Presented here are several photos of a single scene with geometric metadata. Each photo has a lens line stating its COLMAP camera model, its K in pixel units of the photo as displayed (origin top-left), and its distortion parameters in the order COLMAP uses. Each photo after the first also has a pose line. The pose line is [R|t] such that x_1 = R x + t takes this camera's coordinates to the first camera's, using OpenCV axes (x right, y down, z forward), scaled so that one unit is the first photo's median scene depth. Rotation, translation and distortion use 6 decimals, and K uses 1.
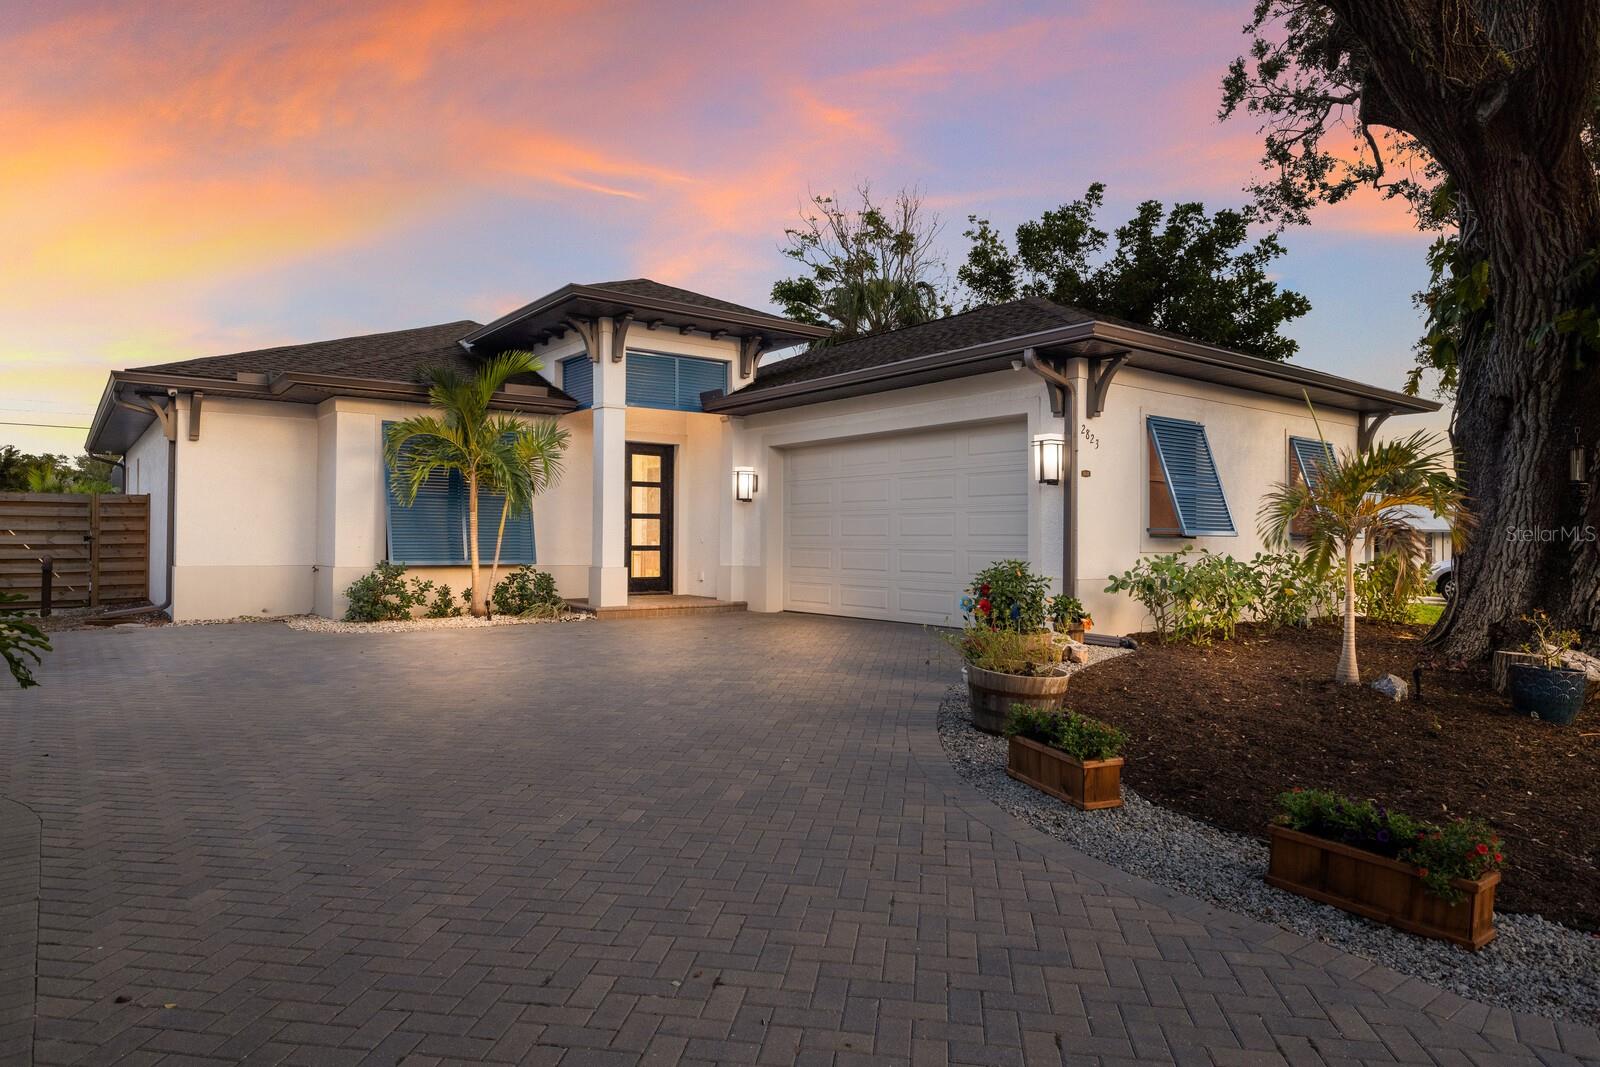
lens RADIAL K [[956.1, 0, 800.0], [0, 956.1, 533.5], [0, 0, 1]] dist [-0.004788, -0.003259]
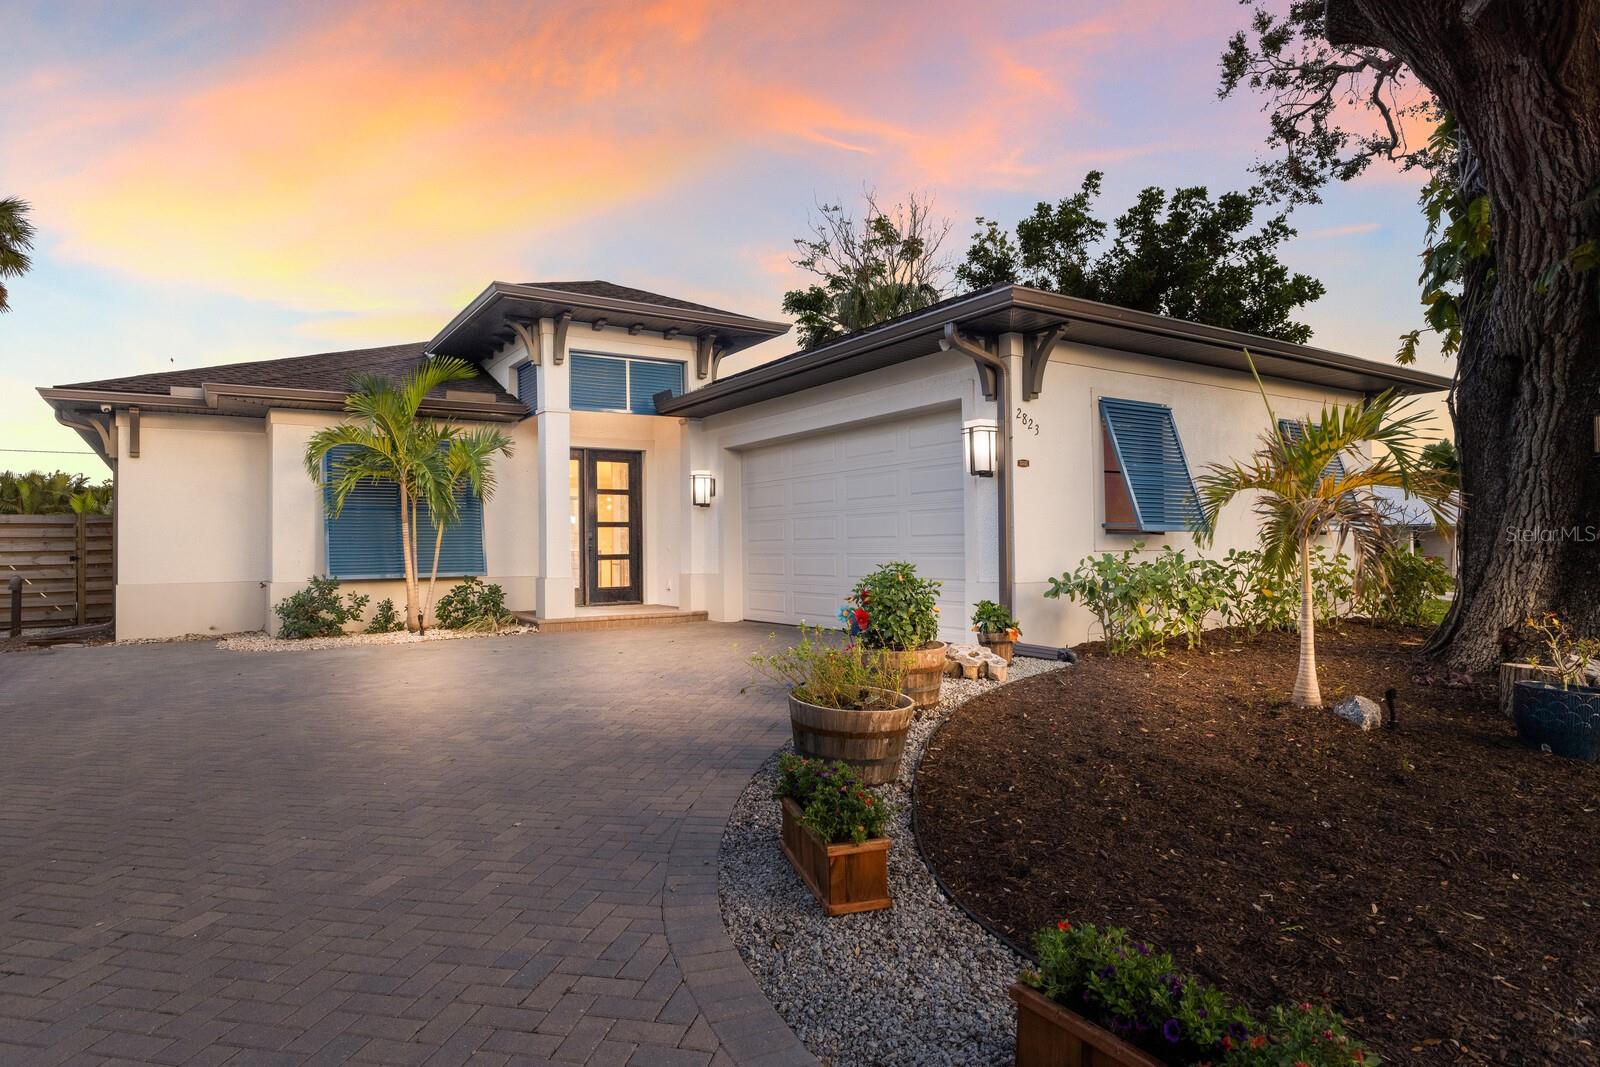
lens RADIAL K [[903.3, 0, 800.0], [0, 903.3, 533.5], [0, 0, 1]] dist [-0.004026, -0.001839]
pose [[0.997474, -0.020670, -0.067961, 0.117054], [0.020020, 0.999747, -0.010229, 0.005279], [0.068155, 0.008843, 0.997636, 0.119632]]
